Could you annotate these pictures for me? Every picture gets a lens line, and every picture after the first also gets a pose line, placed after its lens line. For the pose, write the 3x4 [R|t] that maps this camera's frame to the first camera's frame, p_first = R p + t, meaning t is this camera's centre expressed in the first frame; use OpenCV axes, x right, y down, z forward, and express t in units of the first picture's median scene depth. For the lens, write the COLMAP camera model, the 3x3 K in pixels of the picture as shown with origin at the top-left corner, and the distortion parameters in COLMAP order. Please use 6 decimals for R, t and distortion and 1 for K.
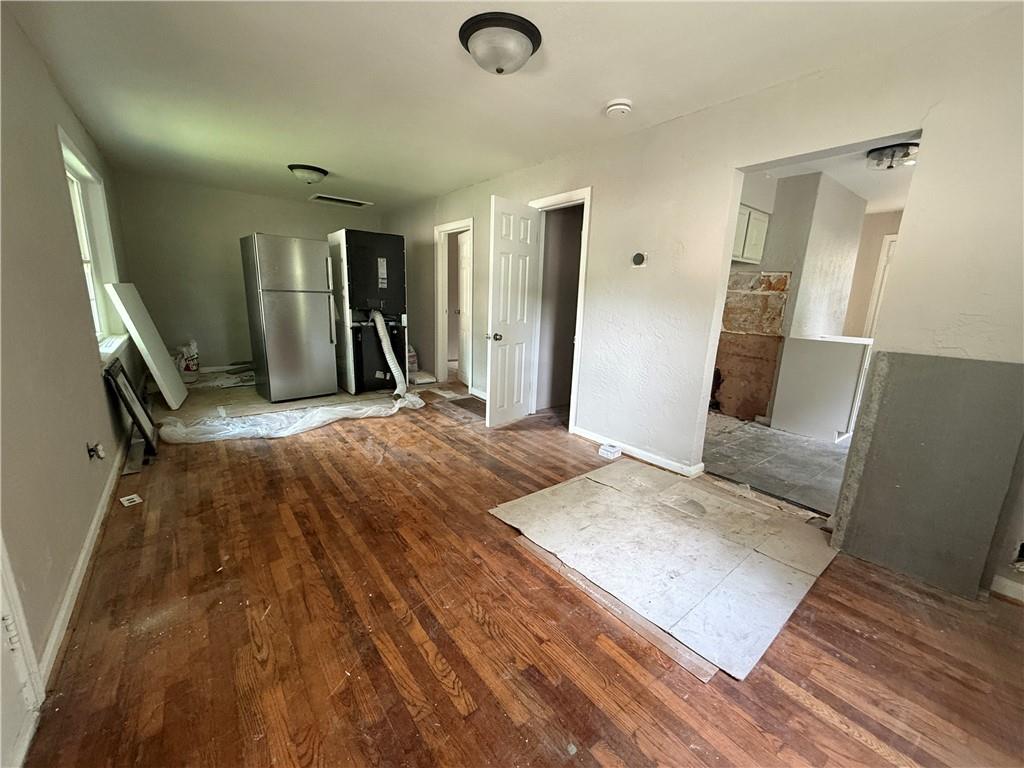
lens RADIAL K [[409.1, 0, 511.5], [0, 409.1, 384.9], [0, 0, 1]] dist [-0.000568, 0.000299]
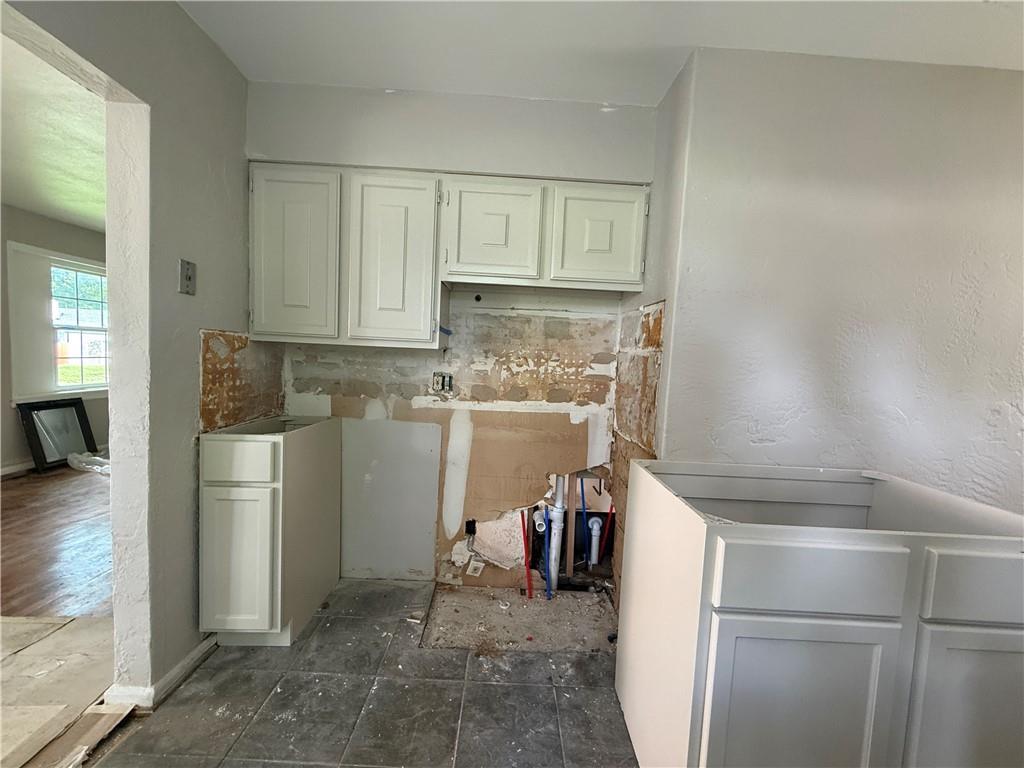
lens RADIAL K [[409.1, 0, 513.4], [0, 409.1, 383.2], [0, 0, 1]] dist [-0.000568, 0.000299]
pose [[0.799280, 0.036314, -0.599860, 0.766705], [-0.145910, 0.980031, -0.135088, -0.110415], [0.582976, 0.195499, 0.788618, 0.570233]]
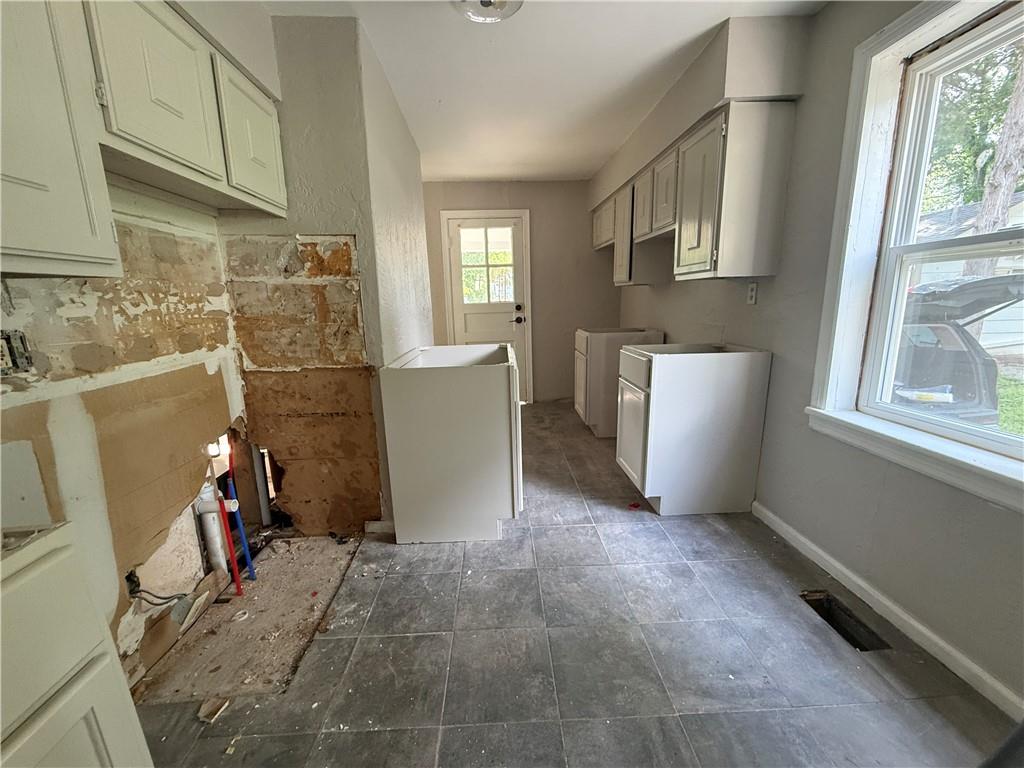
lens RADIAL K [[409.1, 0, 509.1], [0, 409.1, 381.6], [0, 0, 1]] dist [-0.000568, 0.000299]
pose [[0.581722, -0.214691, 0.784543, 0.352805], [0.221619, 0.969880, 0.101083, -0.109780], [-0.782614, 0.115068, 0.611780, 0.547620]]
